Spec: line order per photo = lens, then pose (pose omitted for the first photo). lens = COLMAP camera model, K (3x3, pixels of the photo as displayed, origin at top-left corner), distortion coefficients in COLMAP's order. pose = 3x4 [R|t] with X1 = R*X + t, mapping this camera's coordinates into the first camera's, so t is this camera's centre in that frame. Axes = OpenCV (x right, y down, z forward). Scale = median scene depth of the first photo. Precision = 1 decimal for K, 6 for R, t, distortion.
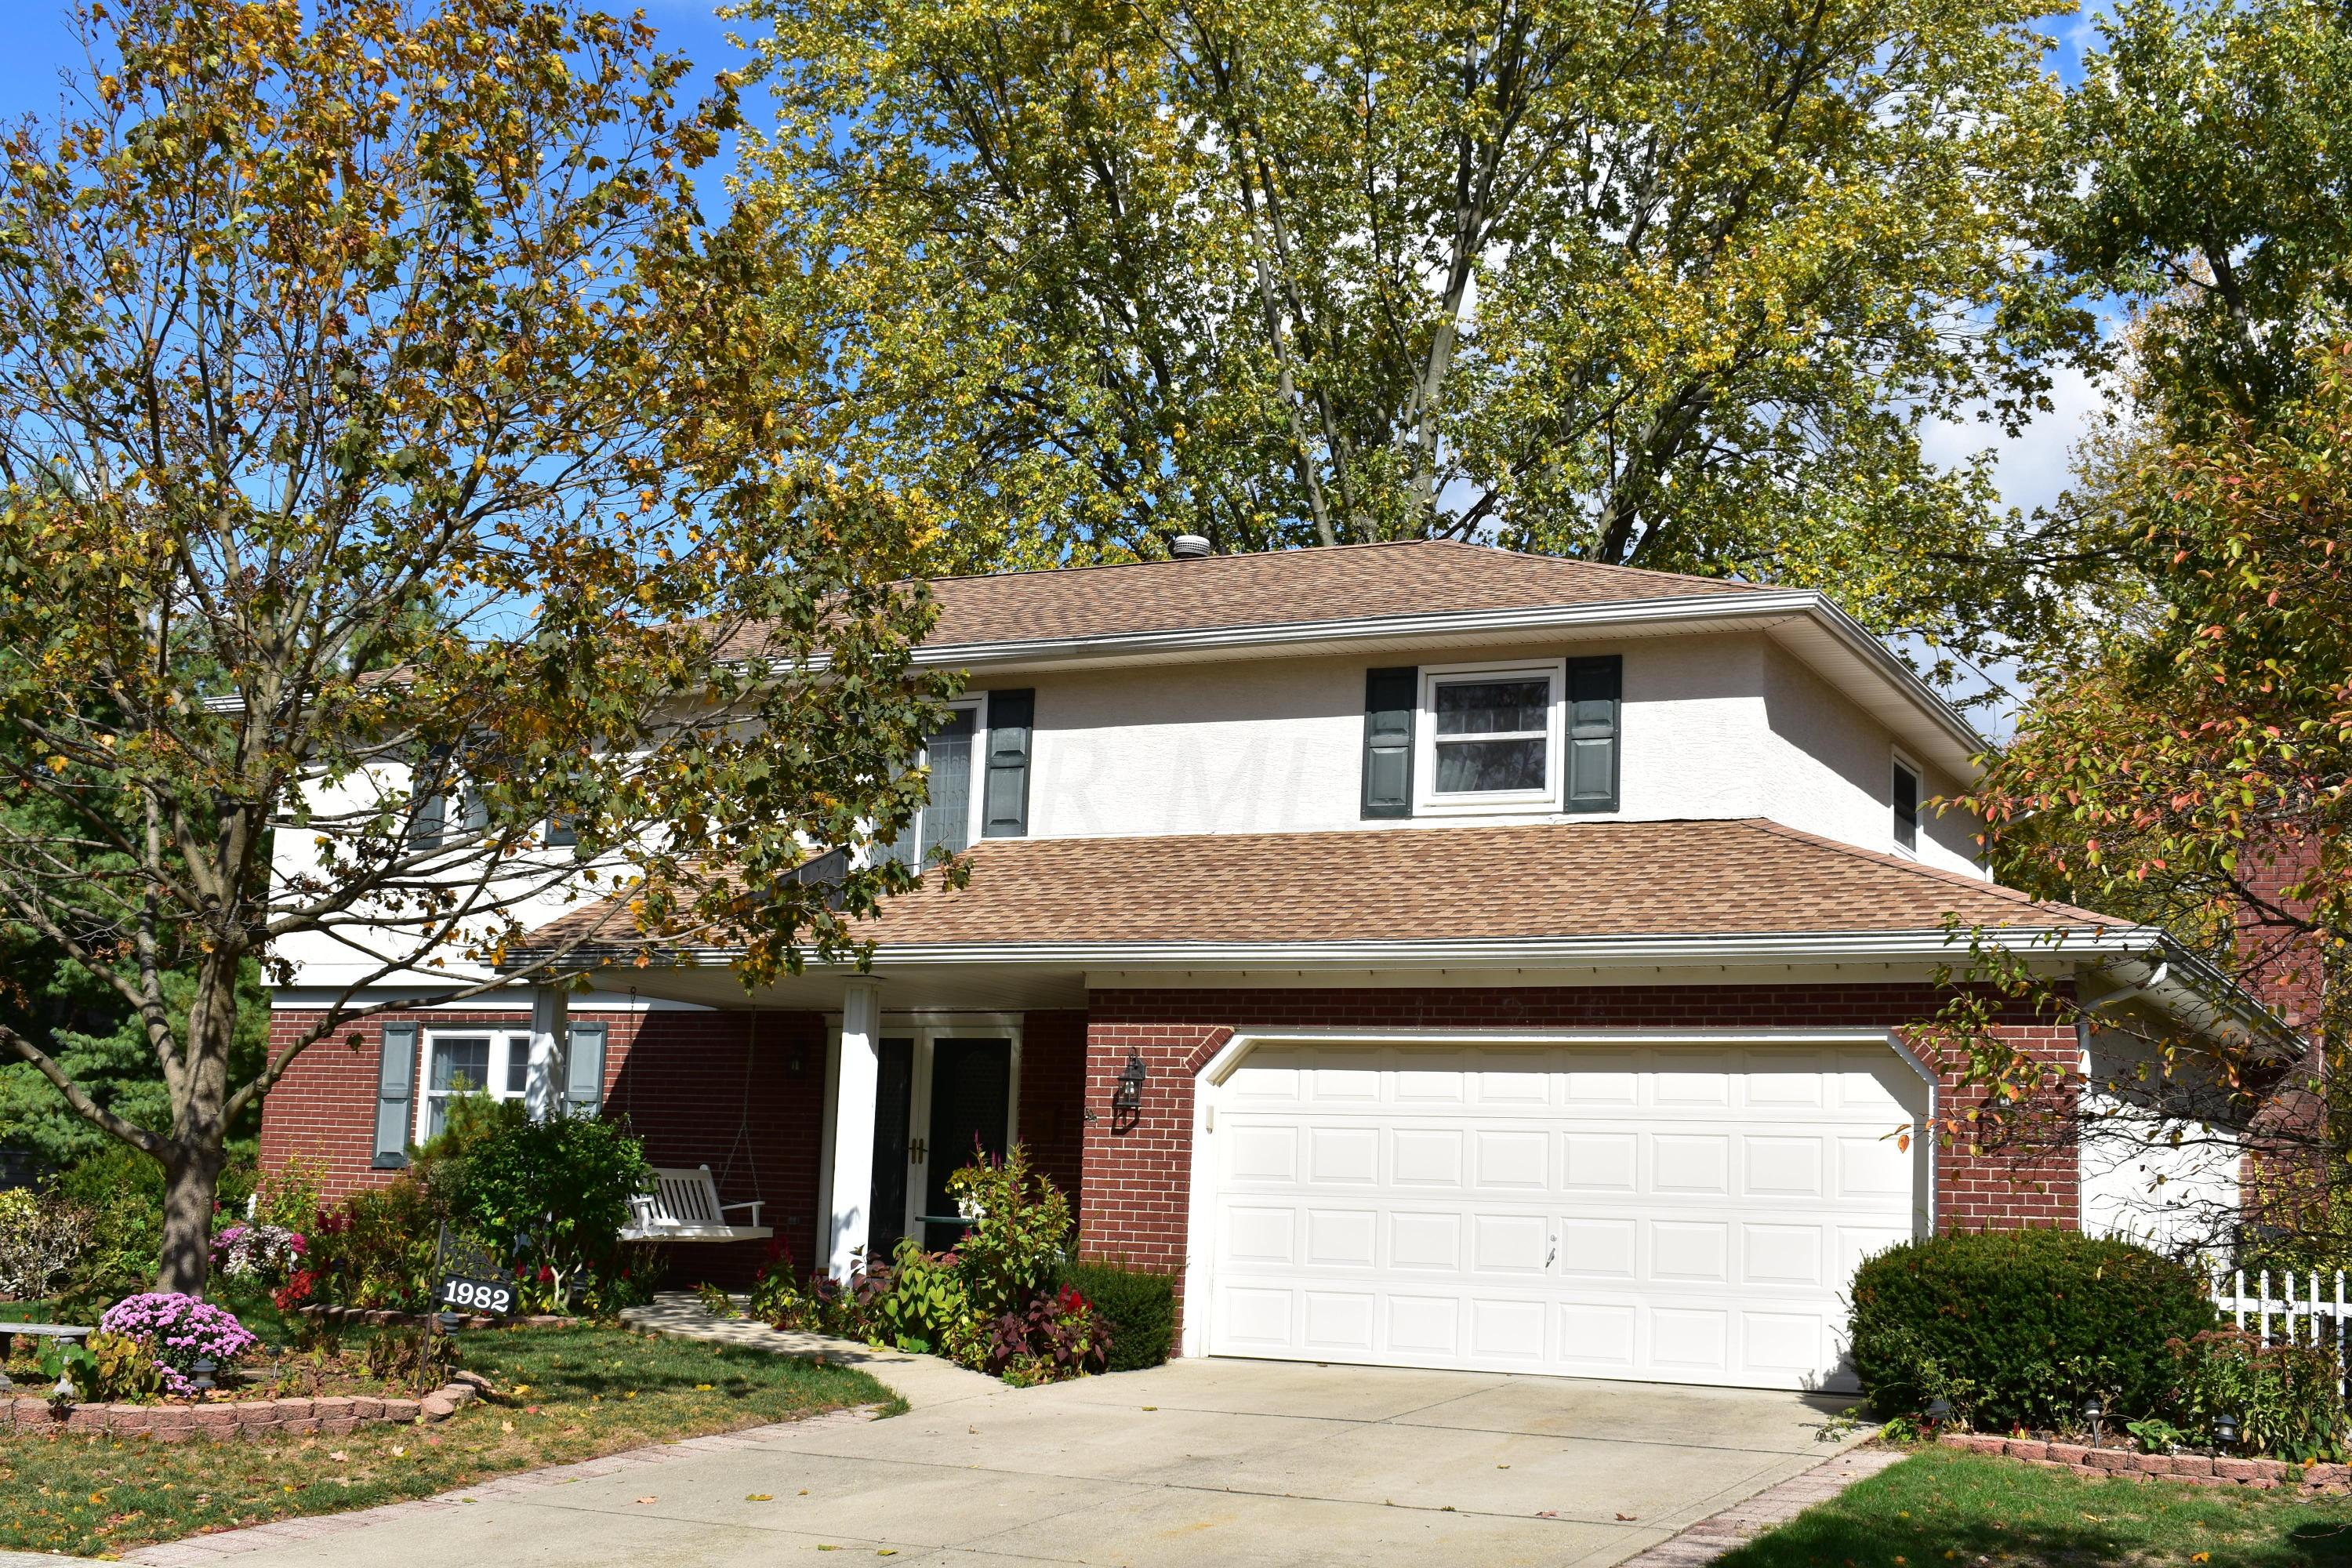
lens RADIAL K [[2797.7, 0, 1176.0], [0, 2797.7, 784.0], [0, 0, 1]] dist [-0.009500, -0.054662]
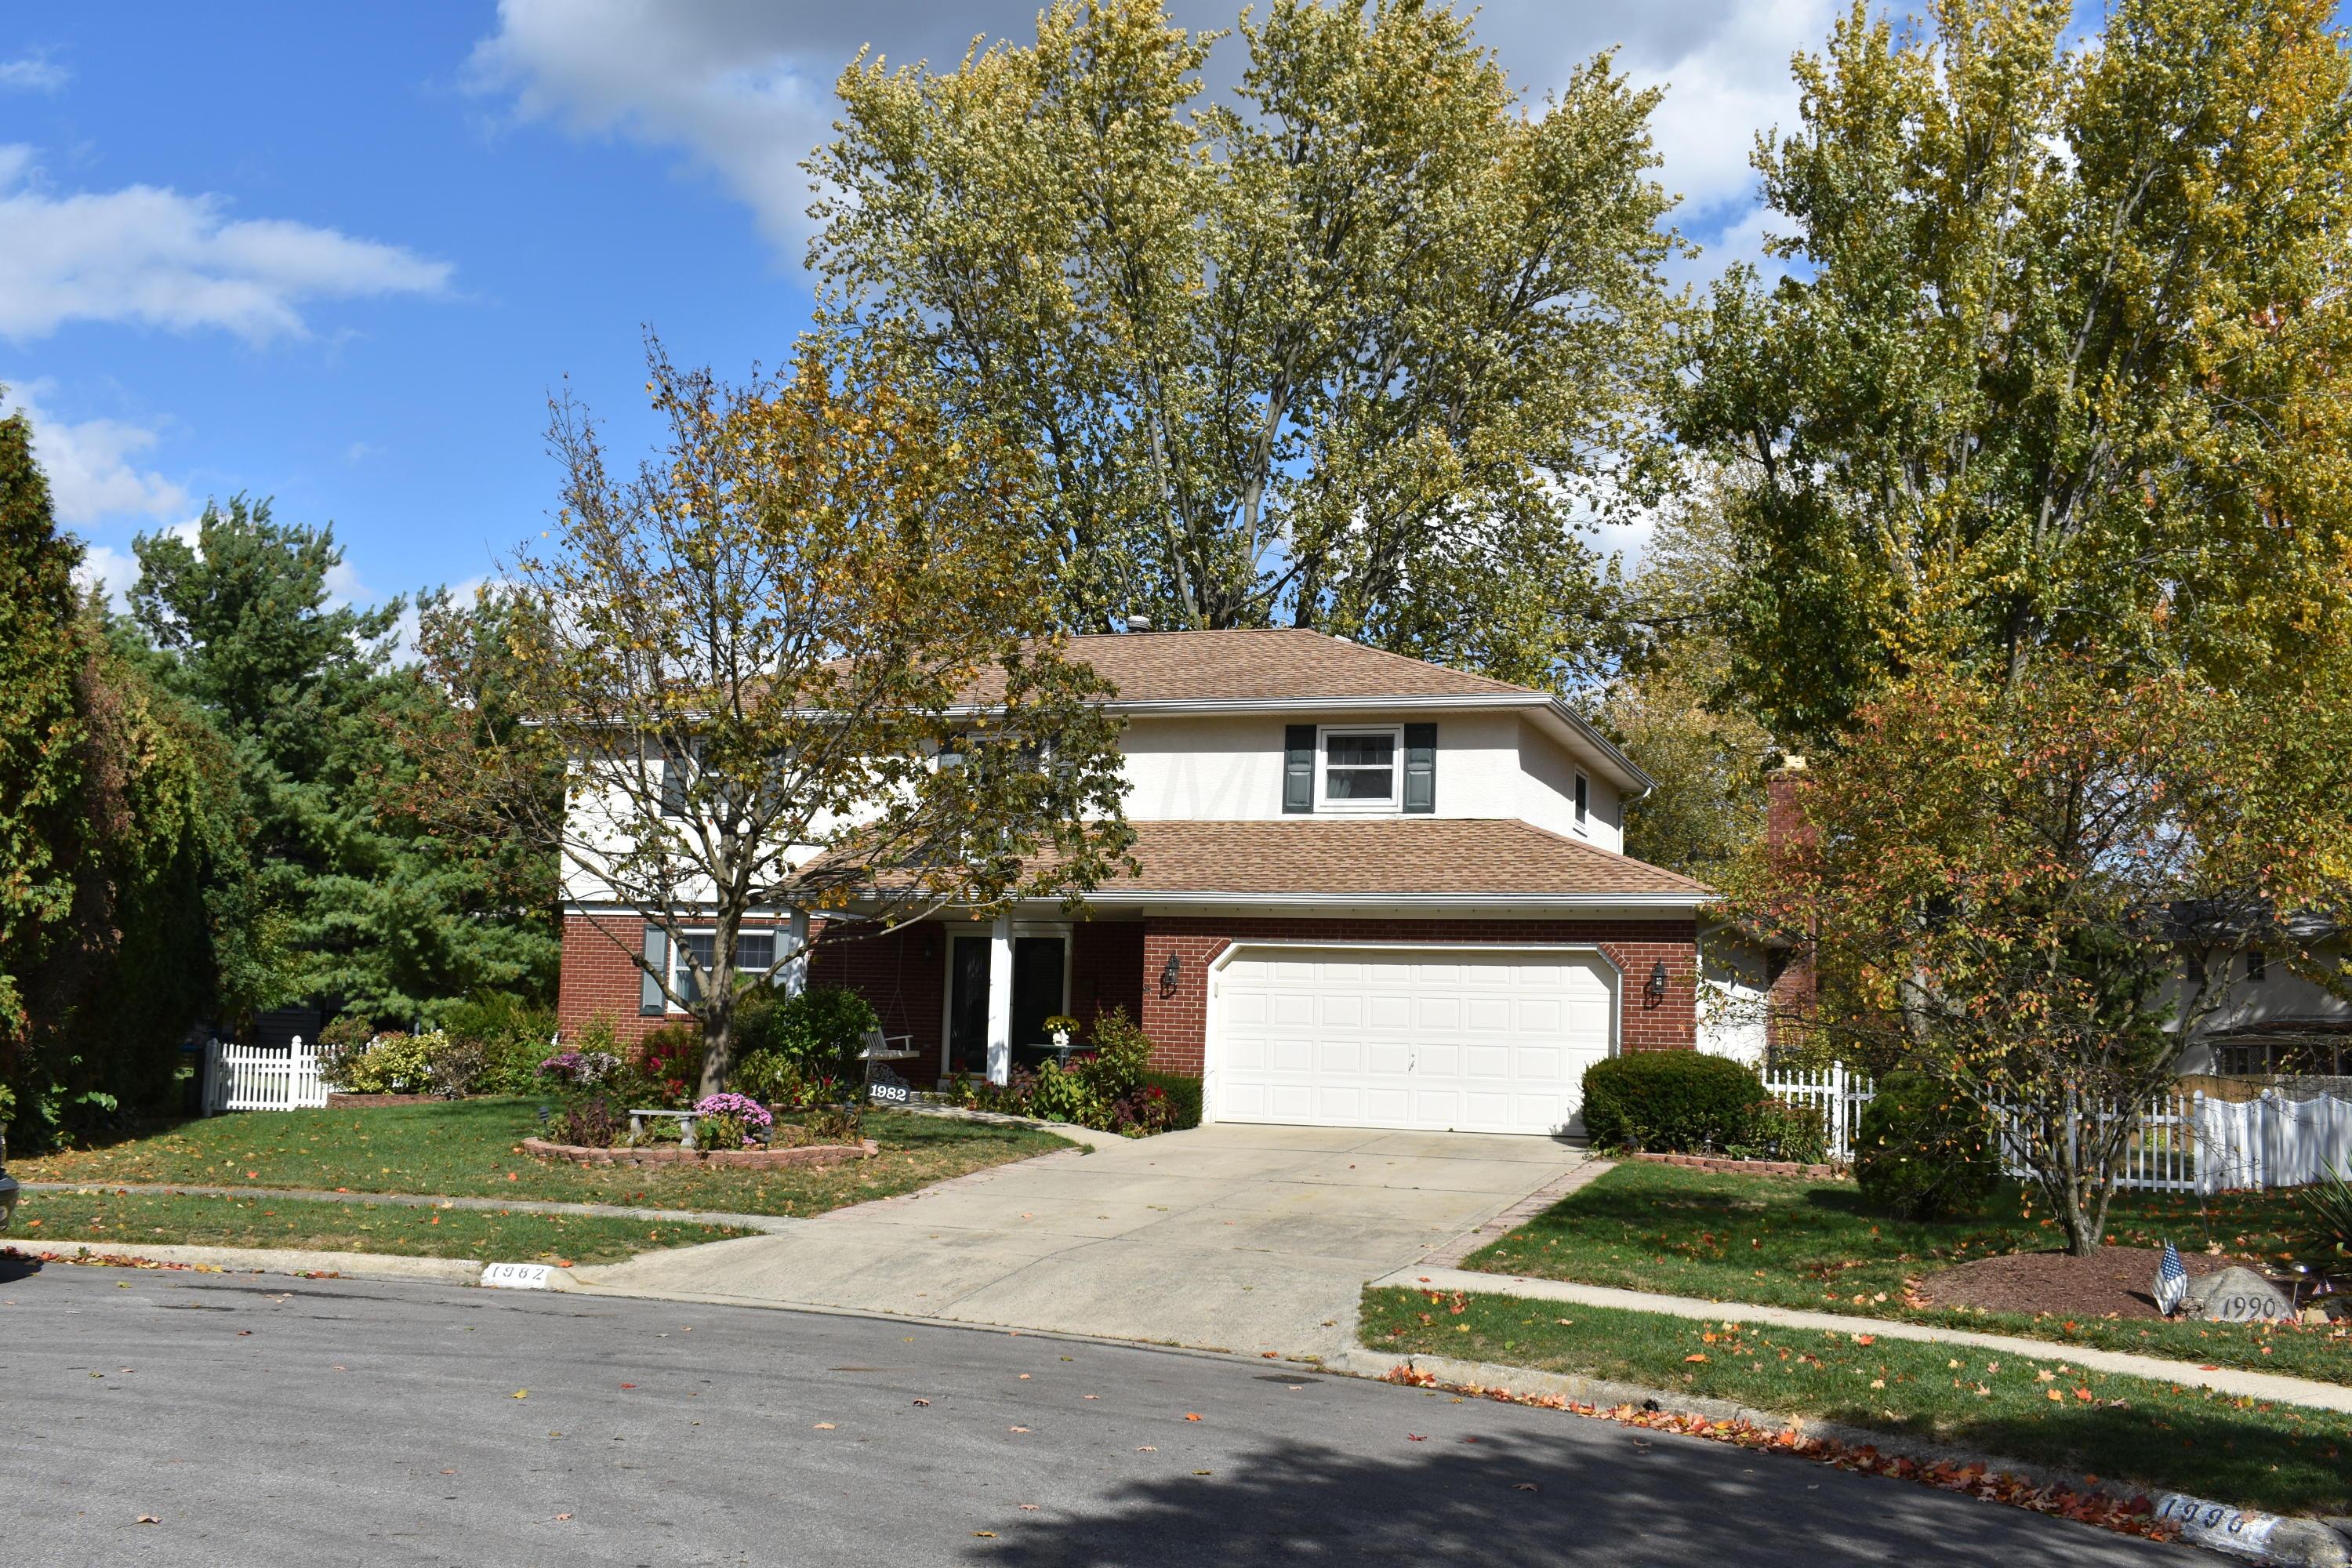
lens RADIAL K [[2287.2, 0, 1176.0], [0, 2287.2, 784.0], [0, 0, 1]] dist [-0.017421, -0.001869]
pose [[0.992184, 0.006411, 0.124618, -0.190750], [-0.012392, 0.998805, 0.047278, -0.077654], [-0.124166, -0.048453, 0.991078, -0.422225]]
